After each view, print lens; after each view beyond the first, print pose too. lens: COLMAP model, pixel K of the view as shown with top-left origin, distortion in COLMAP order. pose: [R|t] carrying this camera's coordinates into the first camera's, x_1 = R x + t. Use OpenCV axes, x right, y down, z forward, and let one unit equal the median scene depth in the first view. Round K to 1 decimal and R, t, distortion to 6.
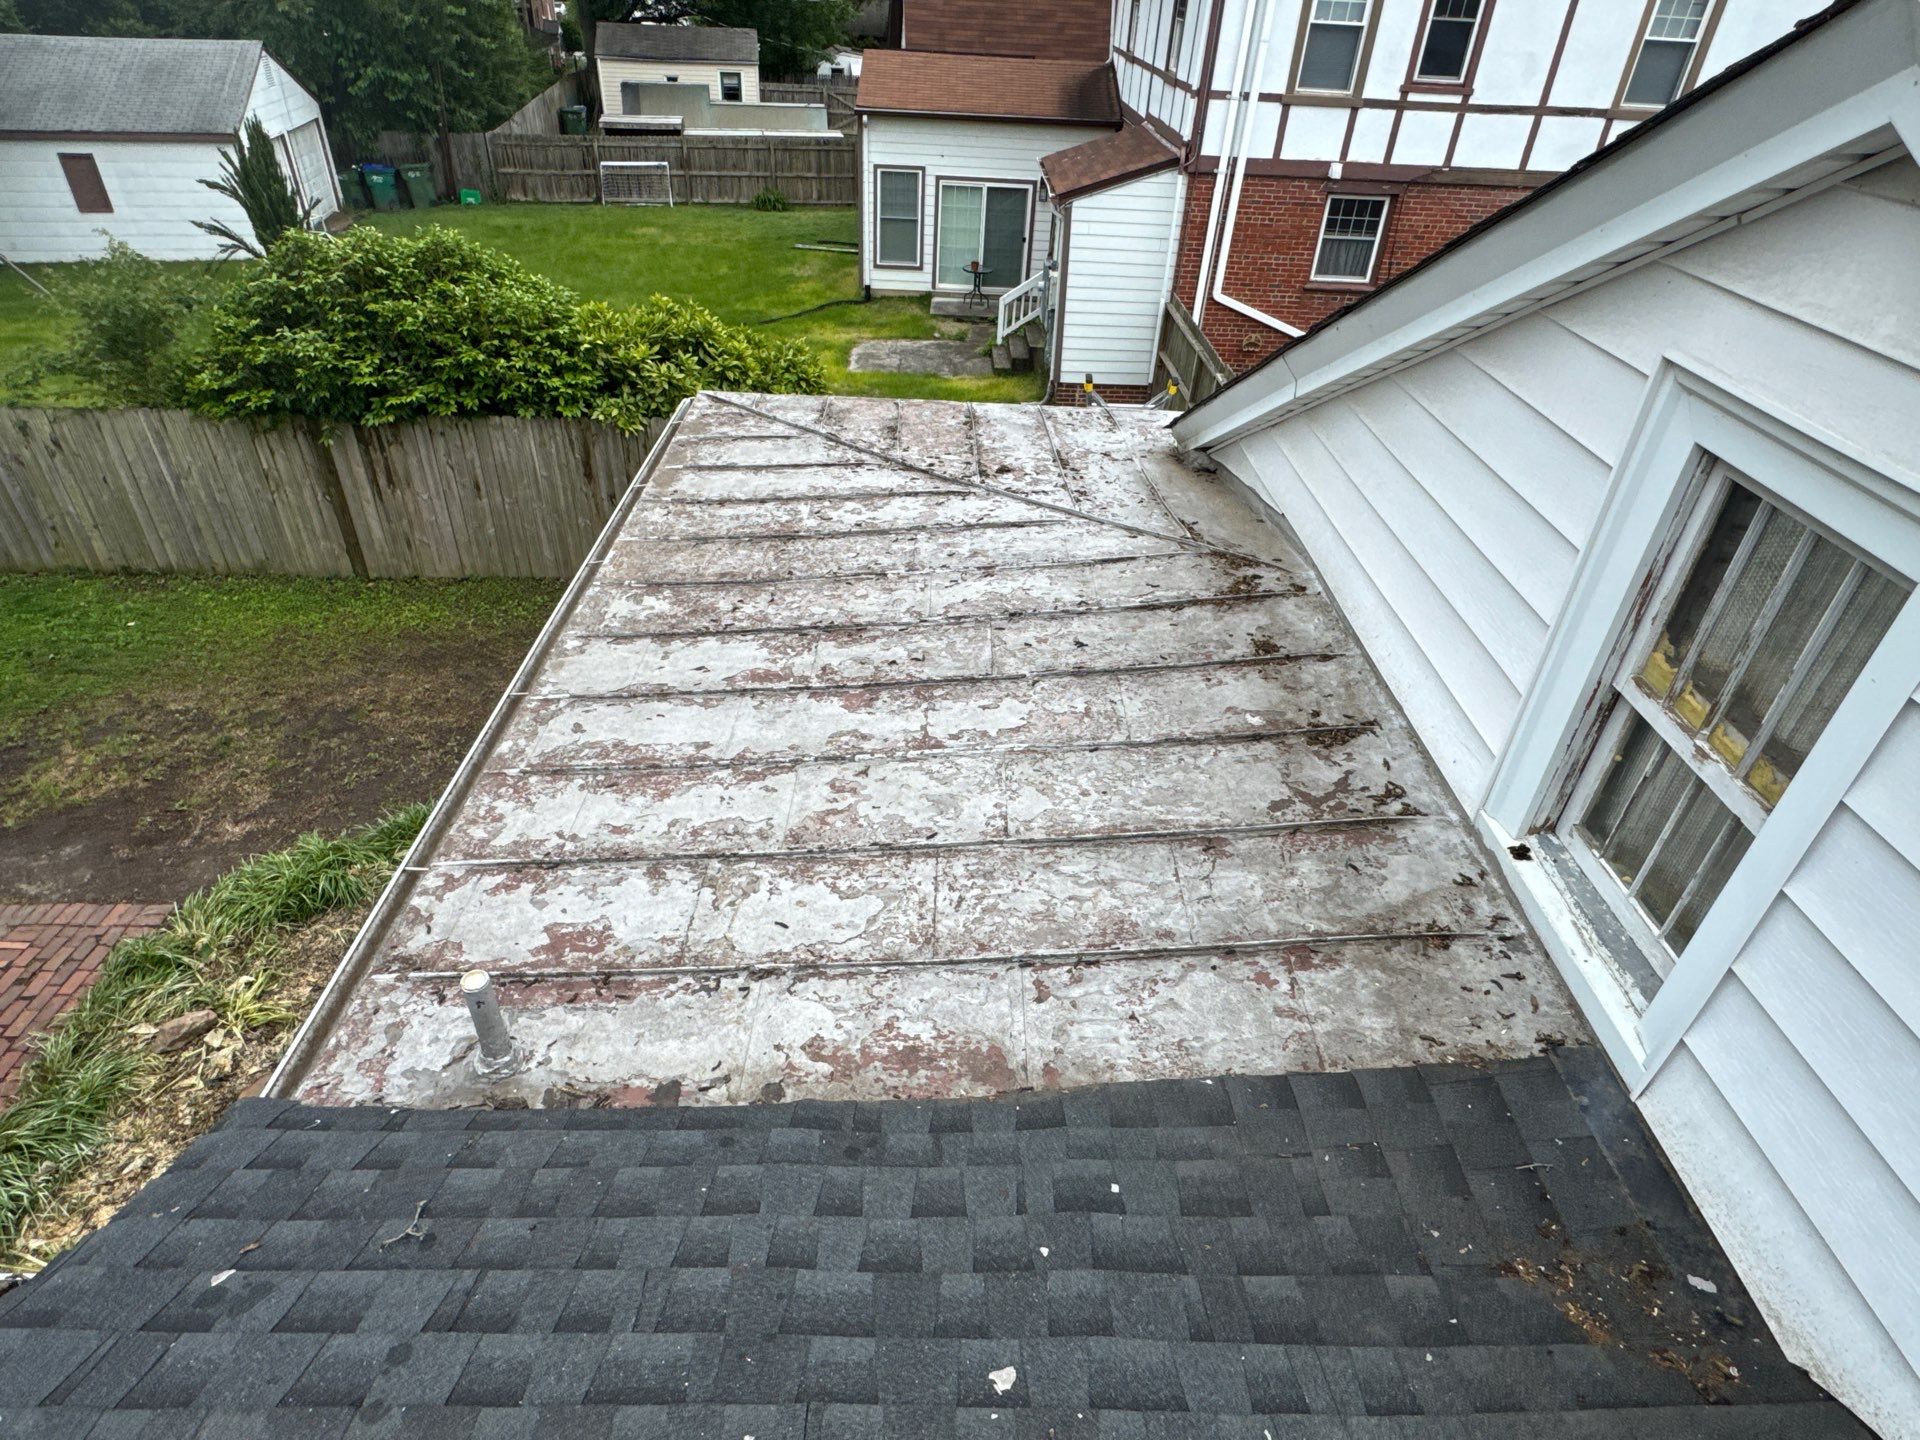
lens RADIAL K [[1069.7, 0, 952.9], [0, 1069.7, 716.1], [0, 0, 1]] dist [-0.003843, 0.001432]
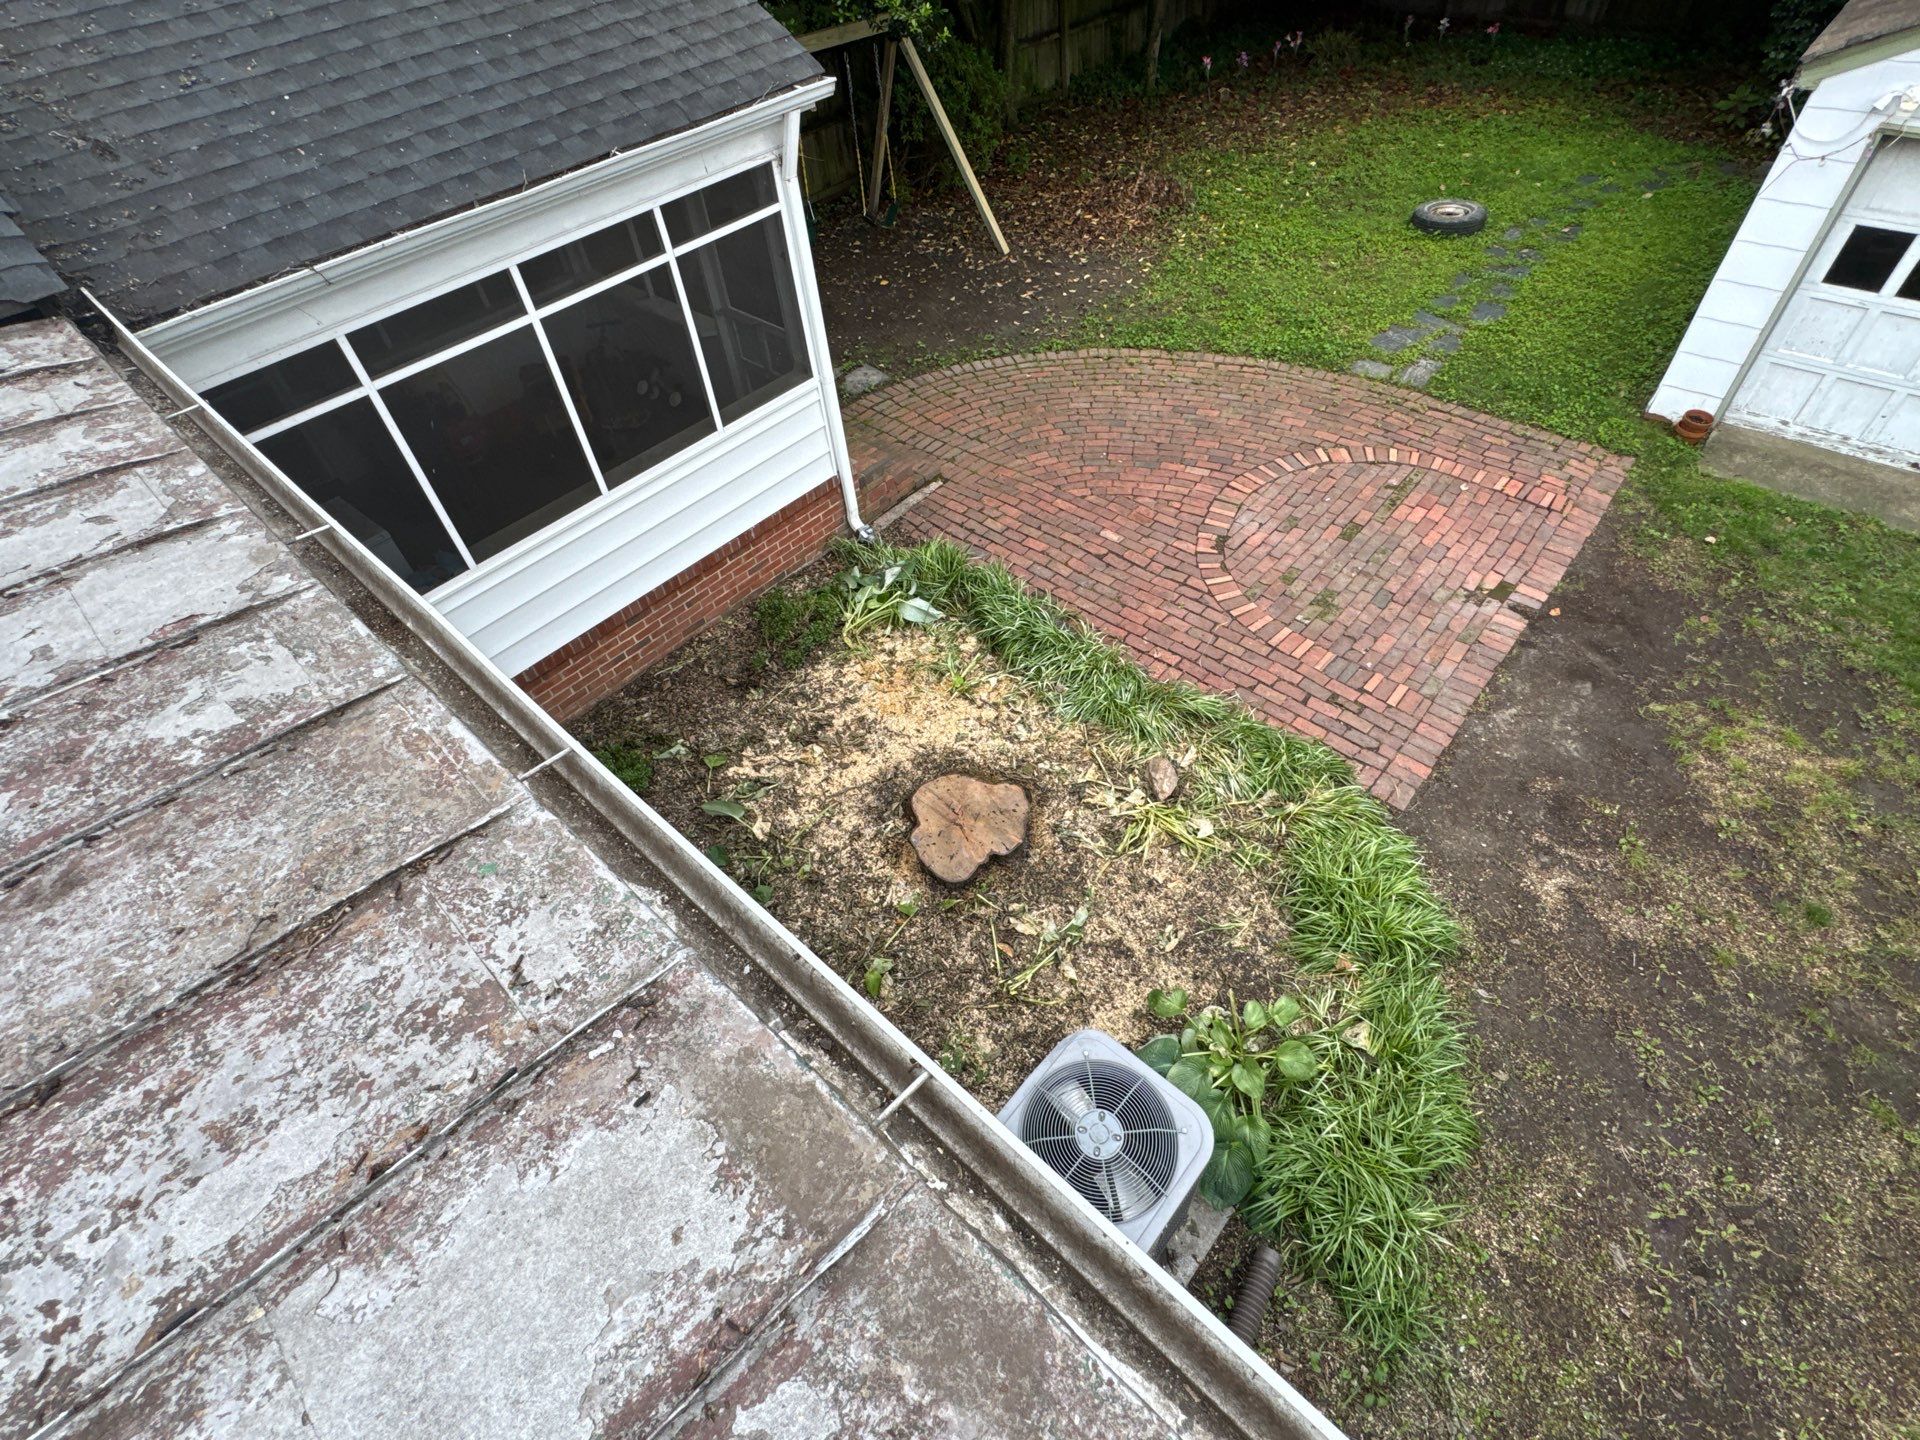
lens RADIAL K [[922.3, 0, 960.8], [0, 922.3, 716.6], [0, 0, 1]] dist [-0.000916, -0.002387]
pose [[-0.681463, 0.545770, -0.487589, -0.346467], [-0.386224, 0.297719, 0.873037, -0.608320], [0.621642, 0.783262, 0.007905, 1.328852]]
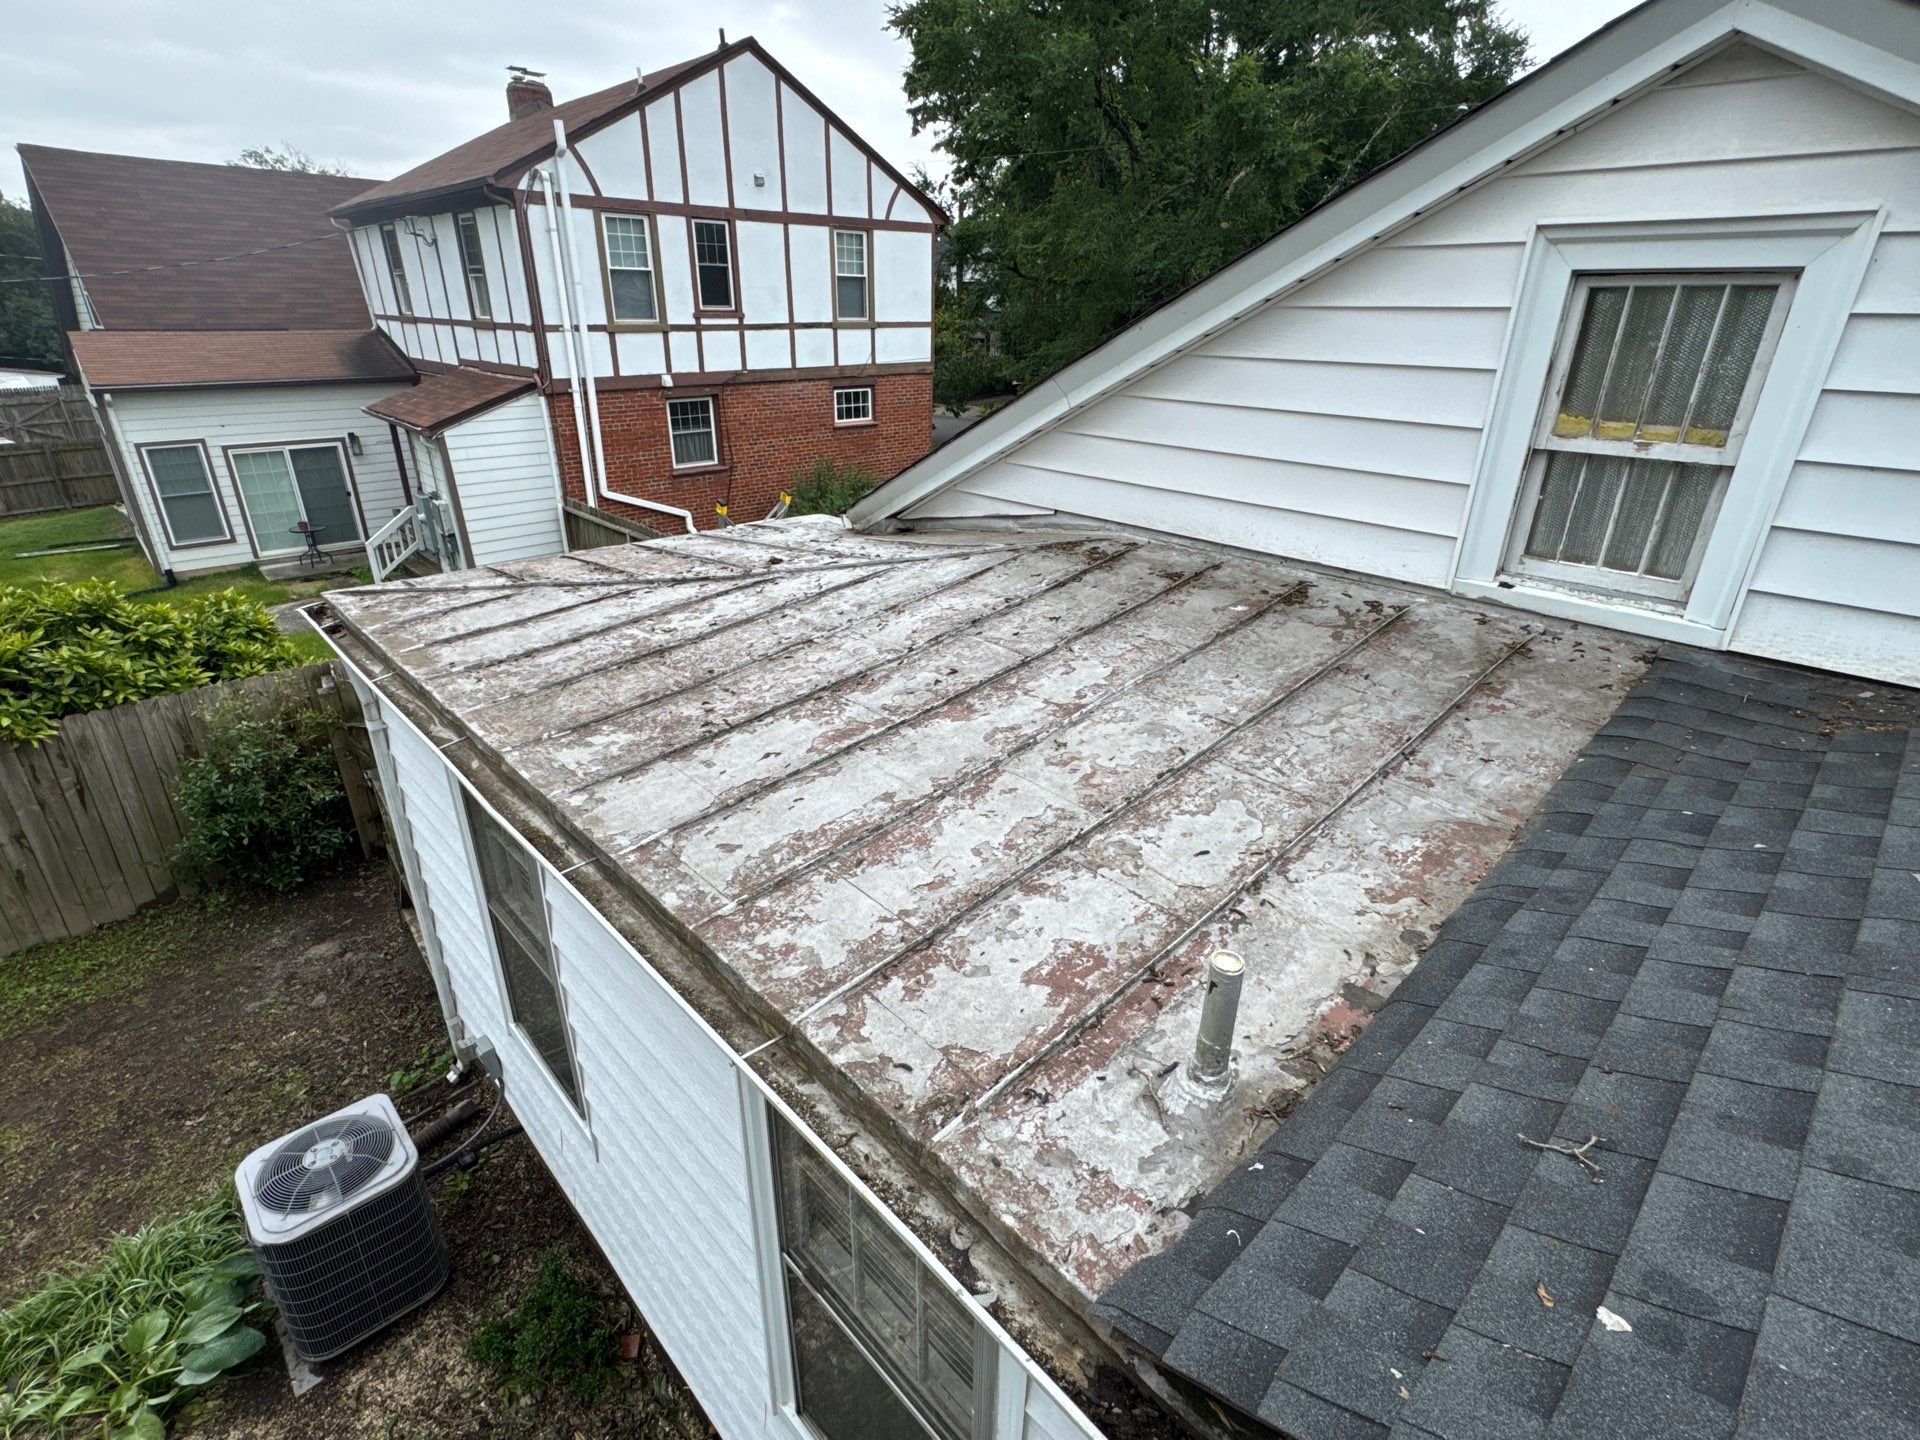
lens RADIAL K [[922.3, 0, 955.3], [0, 922.3, 716.8], [0, 0, 1]] dist [-0.000916, -0.002387]
pose [[0.727879, -0.310736, 0.611258, -0.579229], [0.411267, 0.911128, -0.026556, 0.009811], [-0.548682, 0.270720, 0.790986, 0.314673]]
